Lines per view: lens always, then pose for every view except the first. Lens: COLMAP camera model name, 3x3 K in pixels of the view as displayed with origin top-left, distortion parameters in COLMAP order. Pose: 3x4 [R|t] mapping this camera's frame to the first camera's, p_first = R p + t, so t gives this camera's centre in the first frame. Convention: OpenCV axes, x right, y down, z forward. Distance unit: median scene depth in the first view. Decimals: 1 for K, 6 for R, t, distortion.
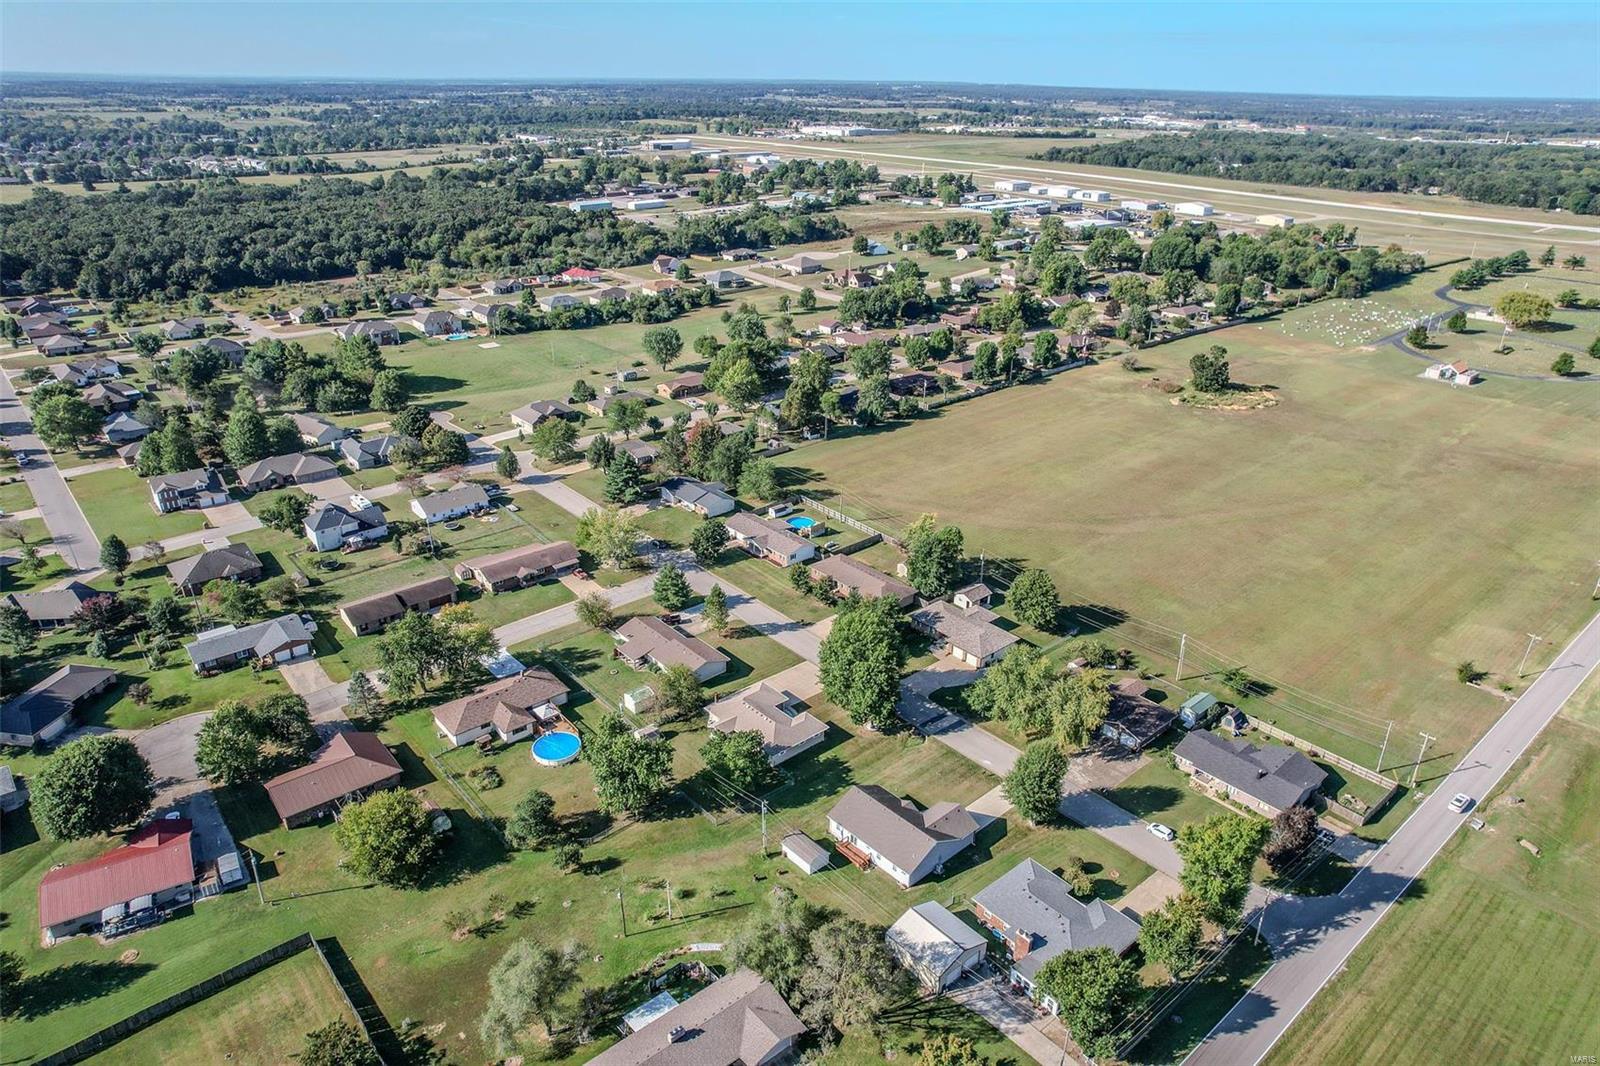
lens RADIAL K [[1024.0, 0, 800.9], [0, 1024.0, 535.2], [0, 0, 1]] dist [-0.079129, 0.068057]
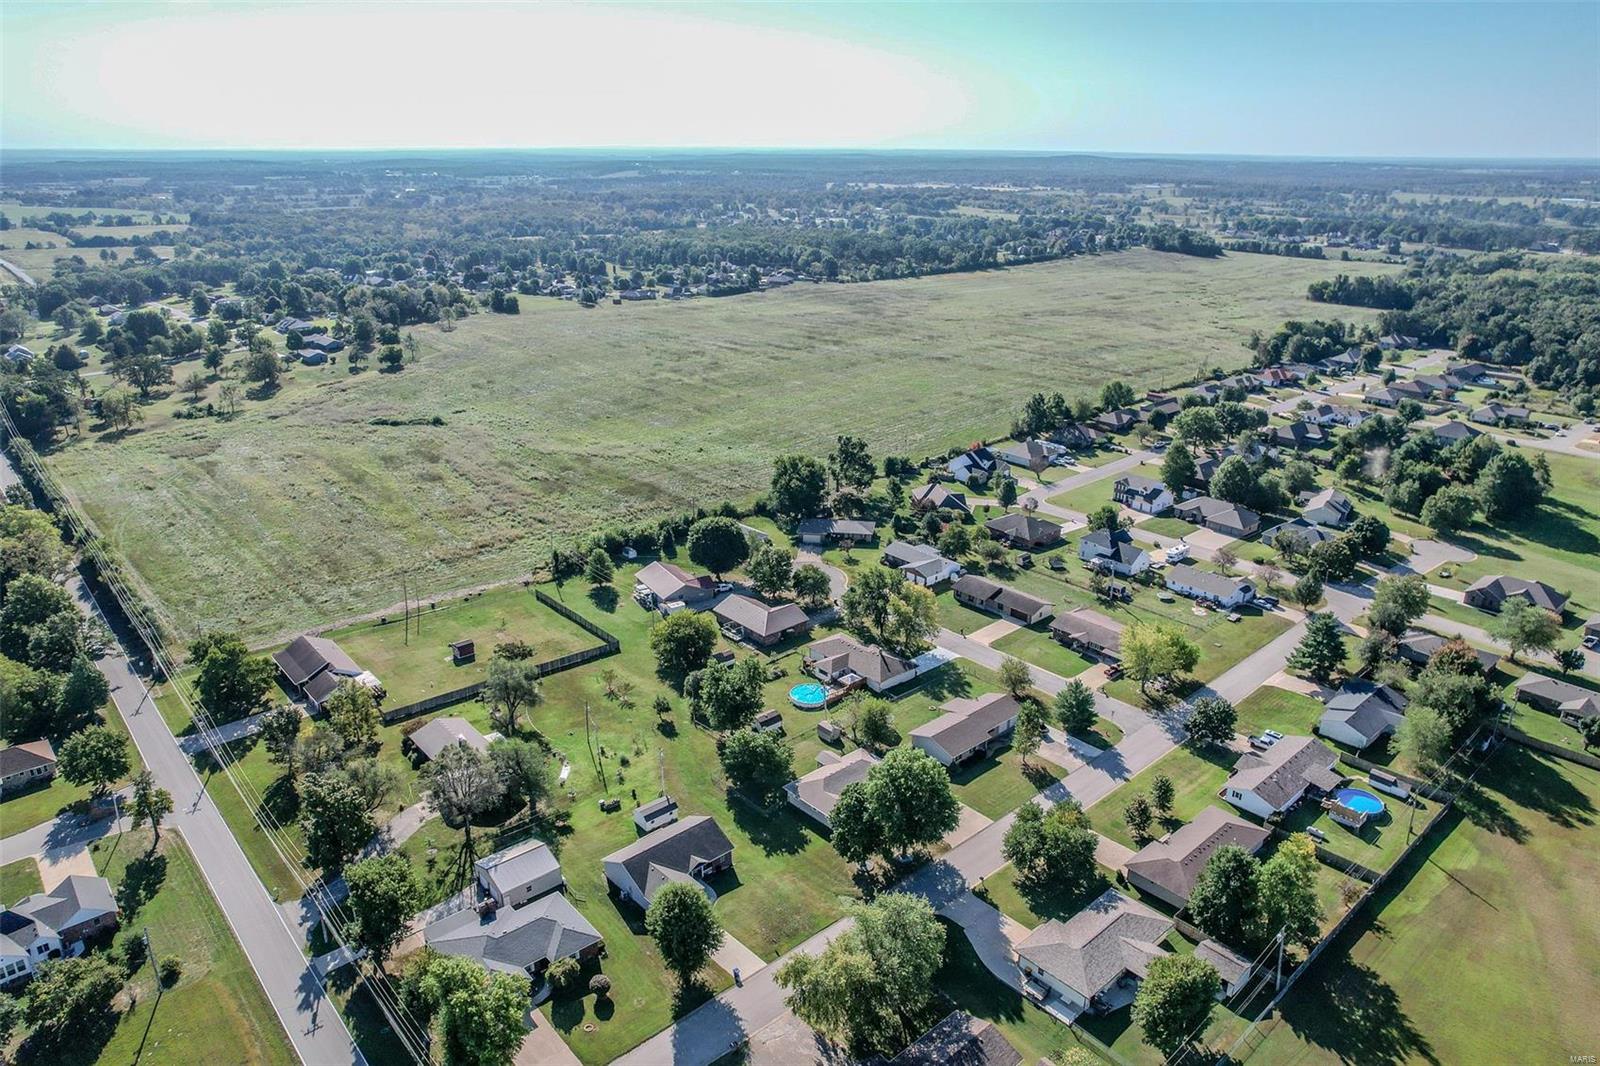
lens RADIAL K [[1068.7, 0, 800.0], [0, 1068.7, 533.0], [0, 0, 1]] dist [-0.066924, 0.043718]
pose [[0.012110, 0.333872, -0.942541, 0.688833], [-0.419743, 0.857237, 0.298262, -0.252417], [0.907562, 0.392013, 0.150522, 0.581007]]
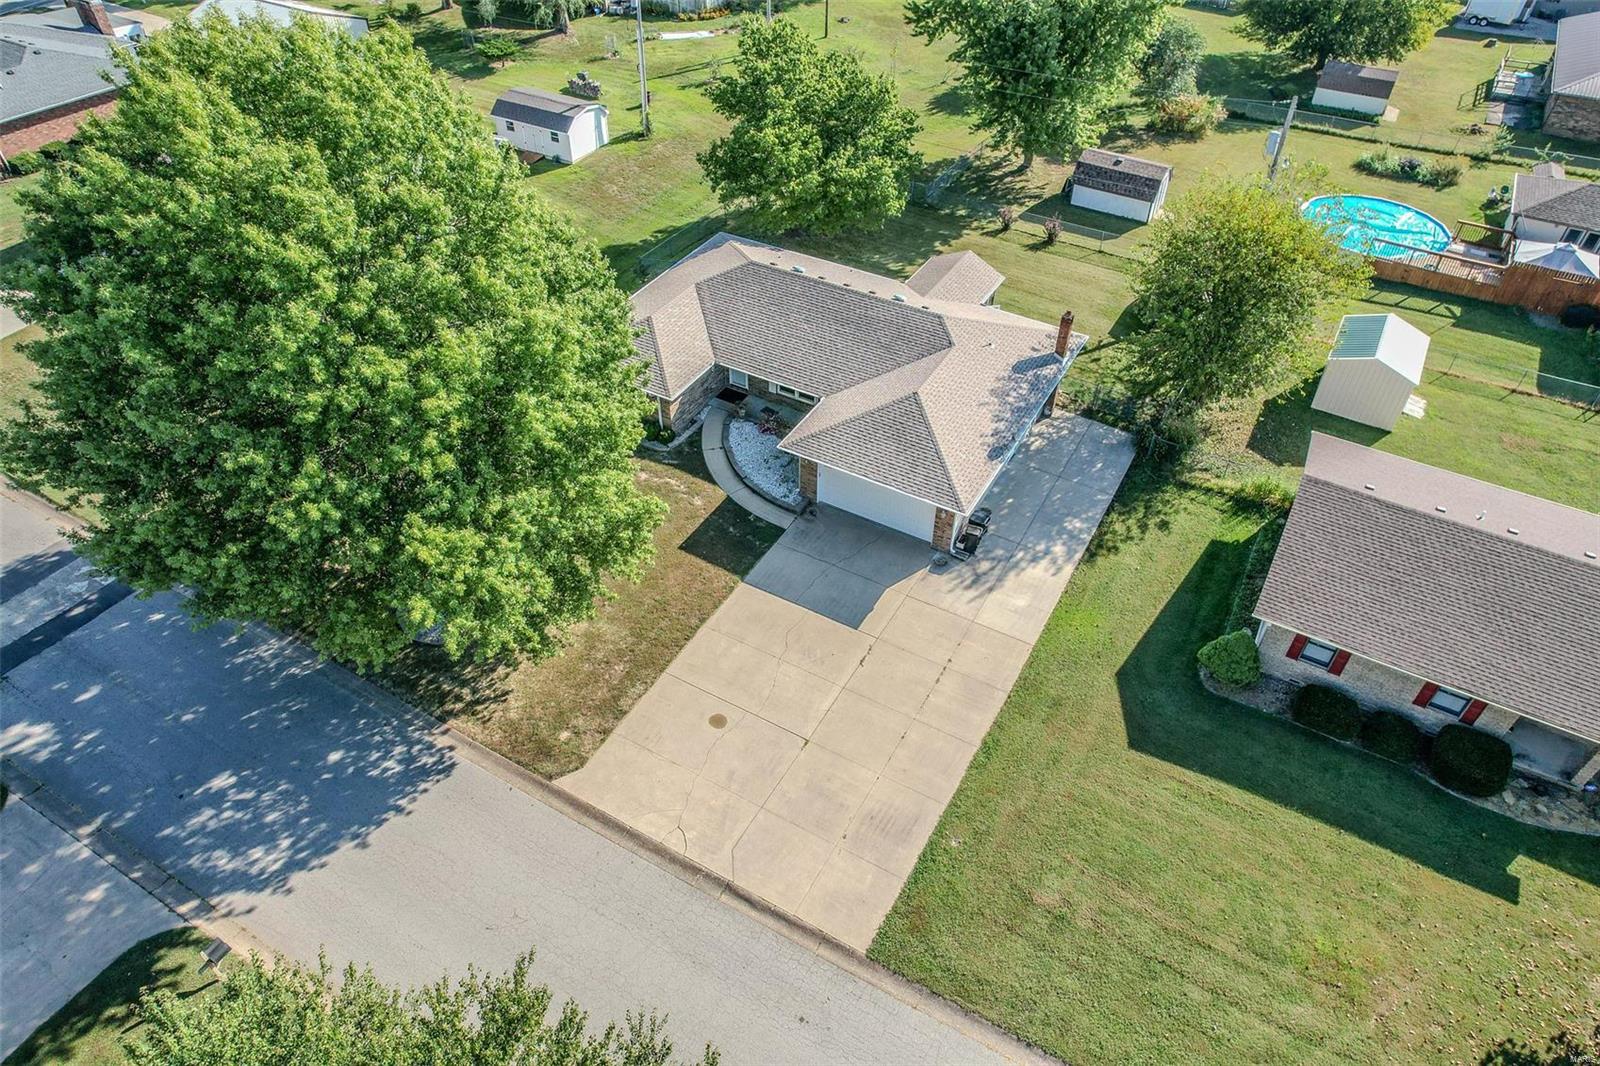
lens RADIAL K [[1024.0, 0, 800.9], [0, 1024.0, 535.2], [0, 0, 1]] dist [-0.079129, 0.068057]
pose [[-0.945269, 0.208147, -0.251280, 0.033194], [-0.151824, 0.401087, 0.903371, -0.016356], [0.288819, 0.892079, -0.347533, 0.916143]]
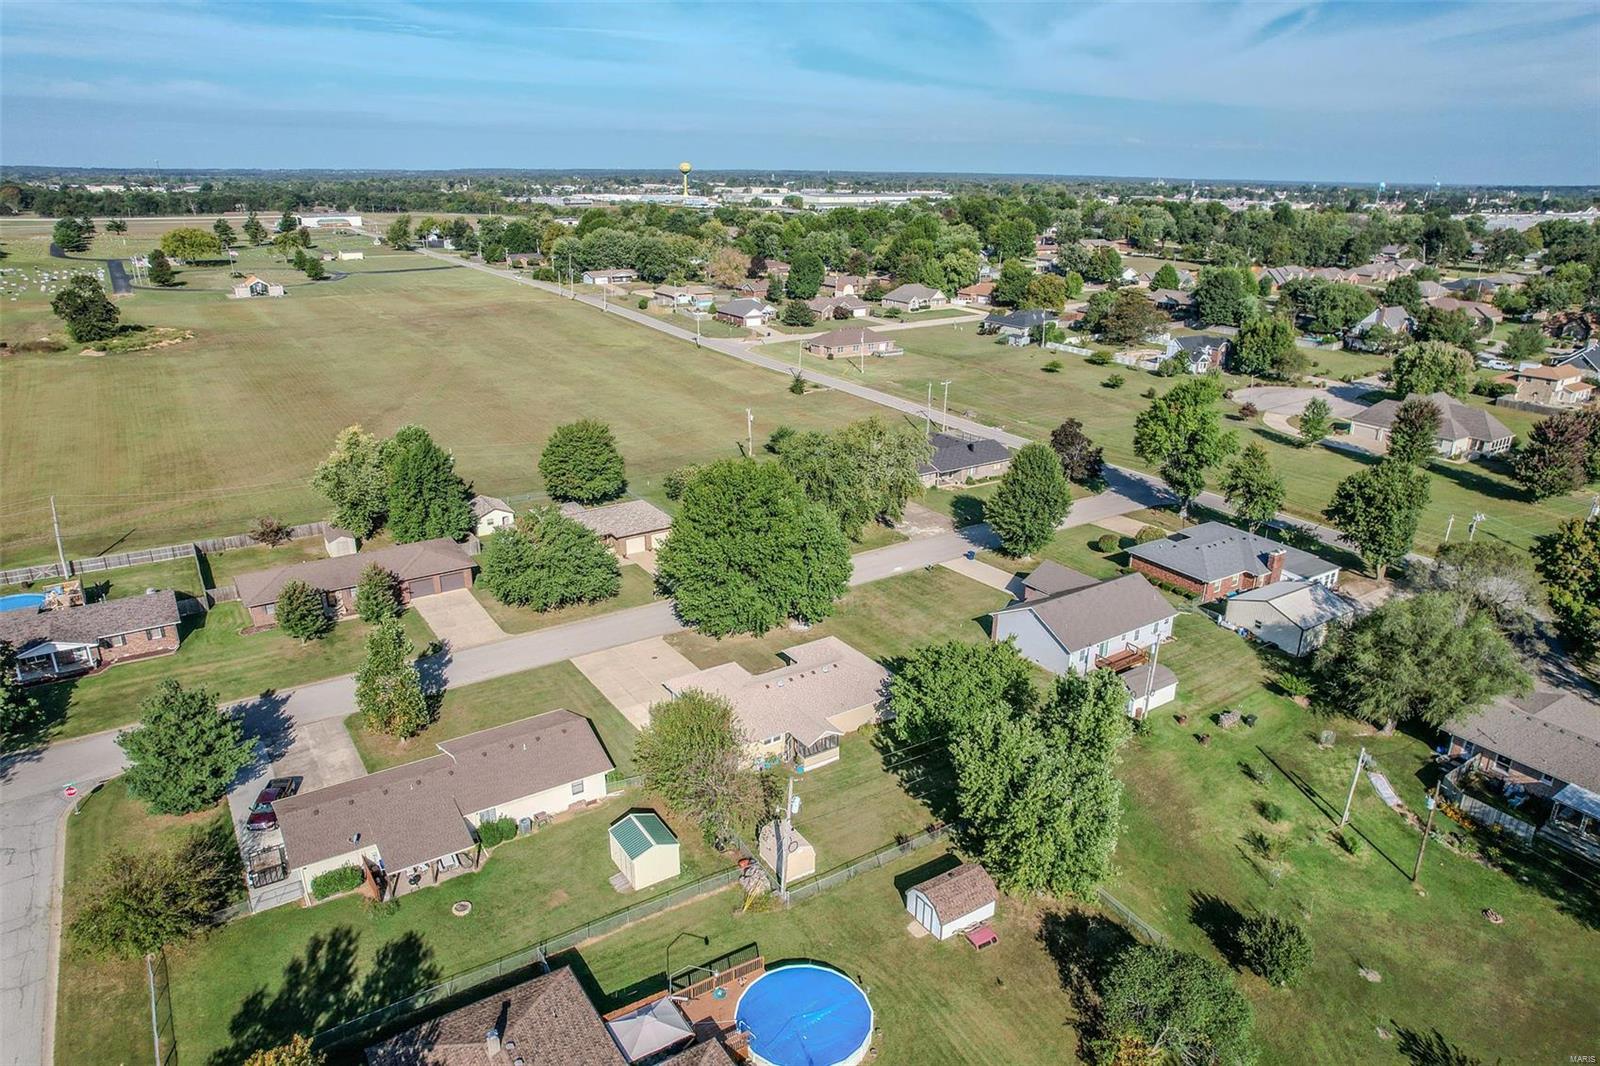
lens RADIAL K [[1024.0, 0, 800.9], [0, 1024.0, 535.2], [0, 0, 1]] dist [-0.079129, 0.068057]
pose [[0.130365, -0.349707, 0.927745, -0.399978], [0.402718, 0.873739, 0.272761, -0.023252], [-0.905993, 0.338061, 0.254738, 0.683123]]
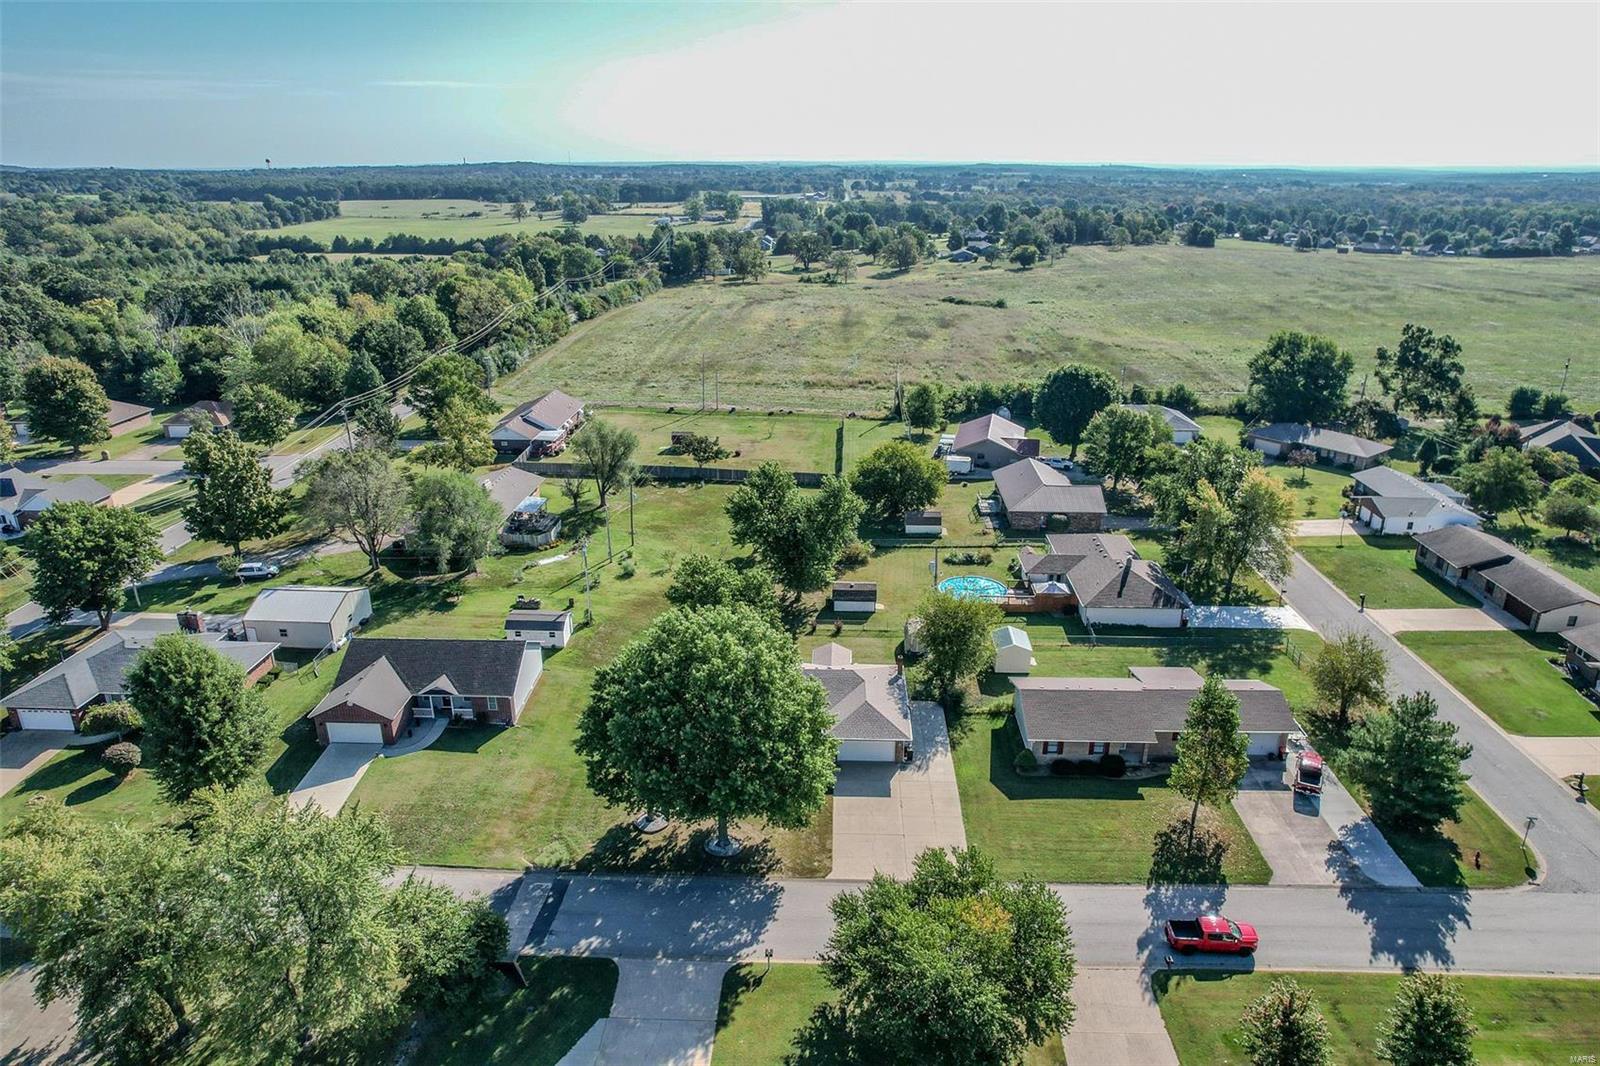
lens RADIAL K [[1024.0, 0, 800.9], [0, 1024.0, 535.2], [0, 0, 1]] dist [-0.079129, 0.068057]
pose [[-0.686301, 0.241964, -0.685889, 0.245736], [-0.309601, 0.756144, 0.576536, -0.147664], [0.658132, 0.608030, -0.444030, 0.962836]]
